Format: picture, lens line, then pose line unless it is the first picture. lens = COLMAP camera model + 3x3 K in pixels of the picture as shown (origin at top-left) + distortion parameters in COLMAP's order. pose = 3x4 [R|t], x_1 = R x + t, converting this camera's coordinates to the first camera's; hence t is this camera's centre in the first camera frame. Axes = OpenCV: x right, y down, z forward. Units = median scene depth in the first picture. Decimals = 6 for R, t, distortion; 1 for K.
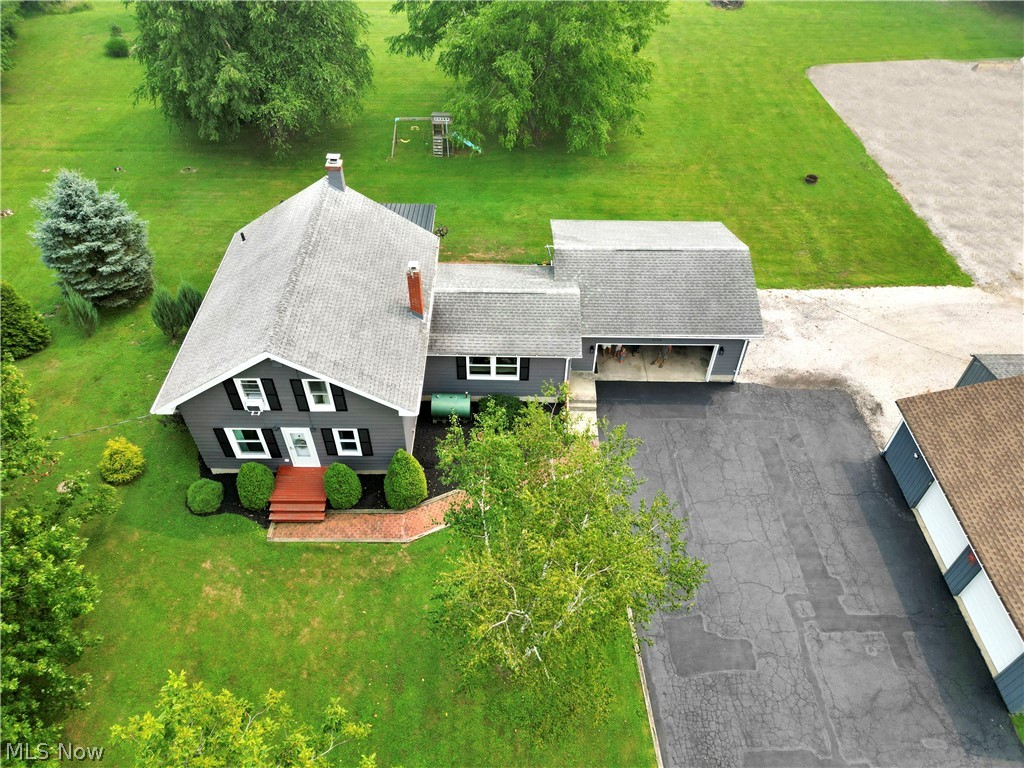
lens RADIAL K [[718.0, 0, 512.0], [0, 718.0, 384.0], [0, 0, 1]] dist [0.070782, -0.073073]
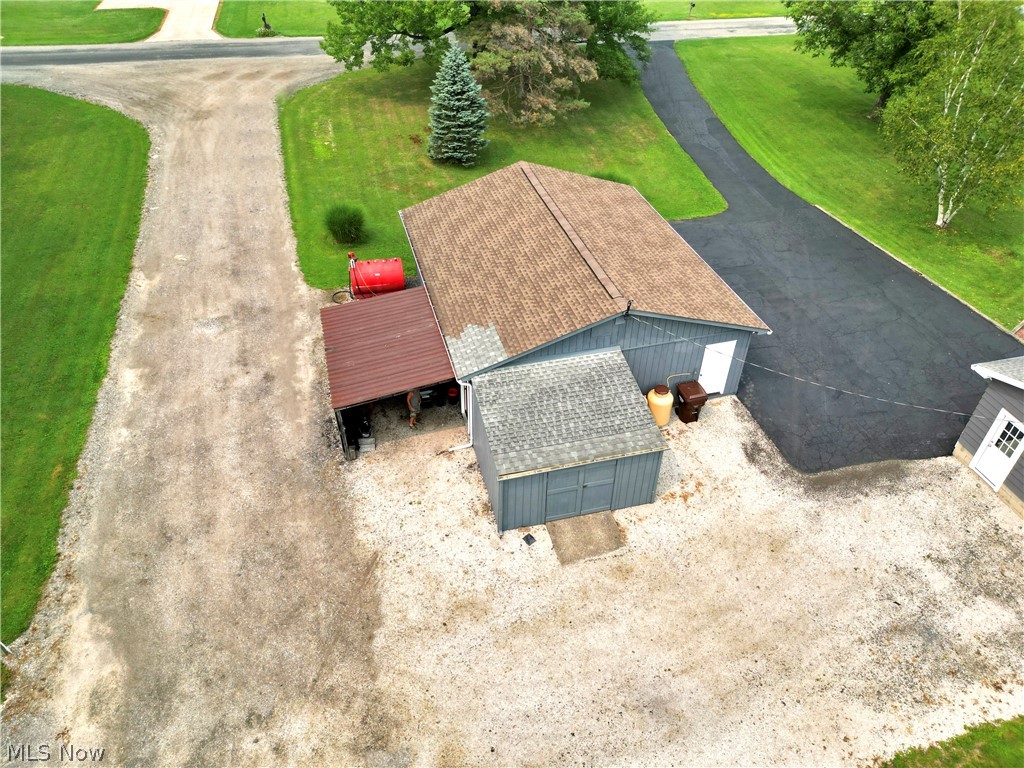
lens RADIAL K [[718.0, 0, 512.0], [0, 718.0, 384.0], [0, 0, 1]] dist [0.070782, -0.073073]
pose [[-0.969464, 0.136611, -0.203660, 0.902858], [-0.189714, 0.108462, 0.975830, -0.641098], [0.155399, 0.984669, -0.079233, 1.001478]]
